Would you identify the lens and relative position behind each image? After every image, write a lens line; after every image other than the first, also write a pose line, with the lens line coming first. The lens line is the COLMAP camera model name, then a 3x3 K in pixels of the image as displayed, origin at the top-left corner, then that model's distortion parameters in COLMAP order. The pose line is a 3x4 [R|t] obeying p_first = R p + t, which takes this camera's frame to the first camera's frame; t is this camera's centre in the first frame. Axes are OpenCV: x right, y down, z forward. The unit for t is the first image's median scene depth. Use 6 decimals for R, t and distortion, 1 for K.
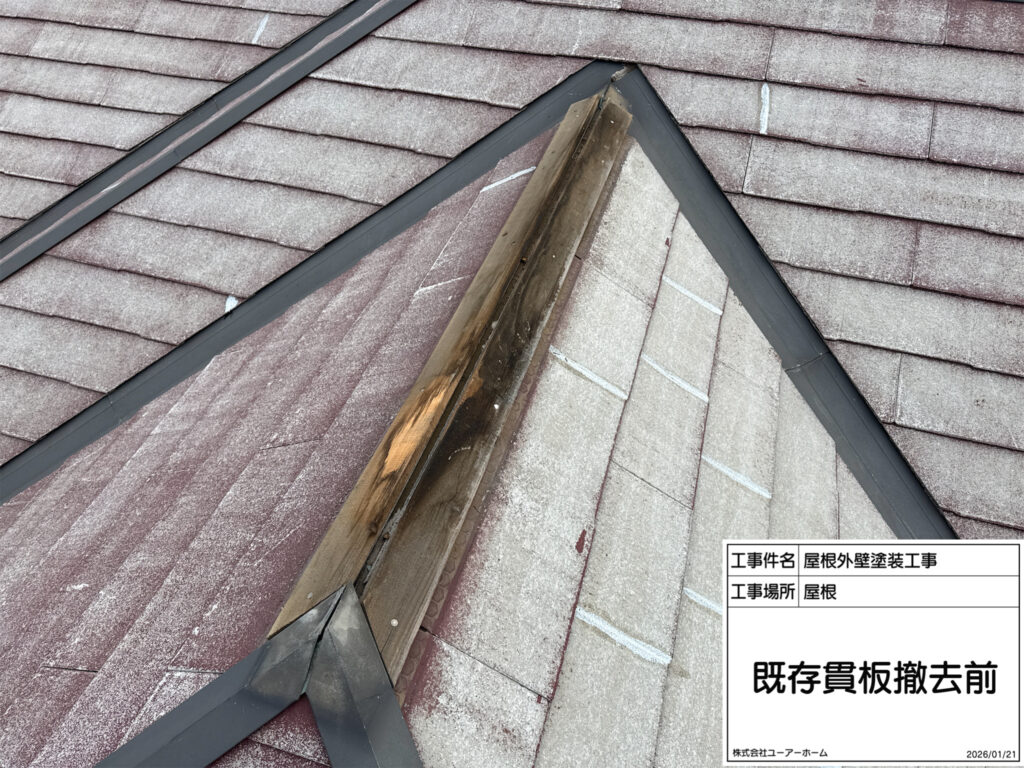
lens RADIAL K [[707.6, 0, 541.5], [0, 707.6, 361.8], [0, 0, 1]] dist [0.051019, -0.077206]
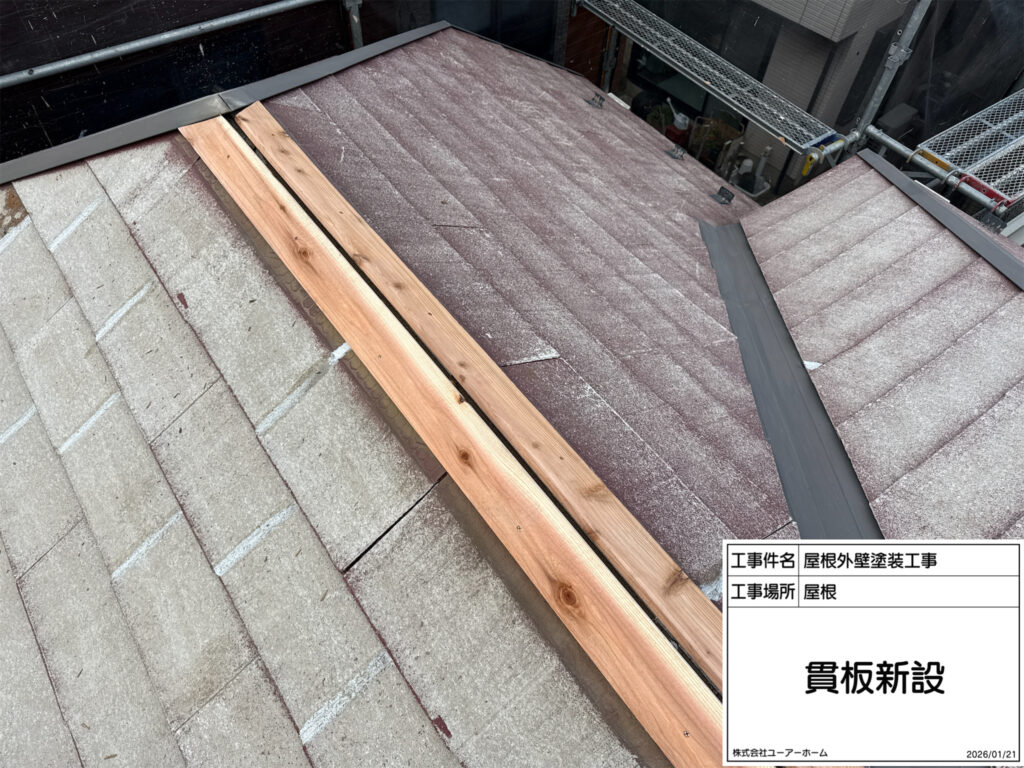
lens RADIAL K [[741.8, 0, 525.2], [0, 741.8, 385.8], [0, 0, 1]] dist [-0.002314, -0.032105]
pose [[-0.610925, 0.600350, -0.516092, 0.238201], [-0.588690, 0.091392, 0.803176, -0.586470], [0.529353, 0.794498, 0.297586, 0.584470]]
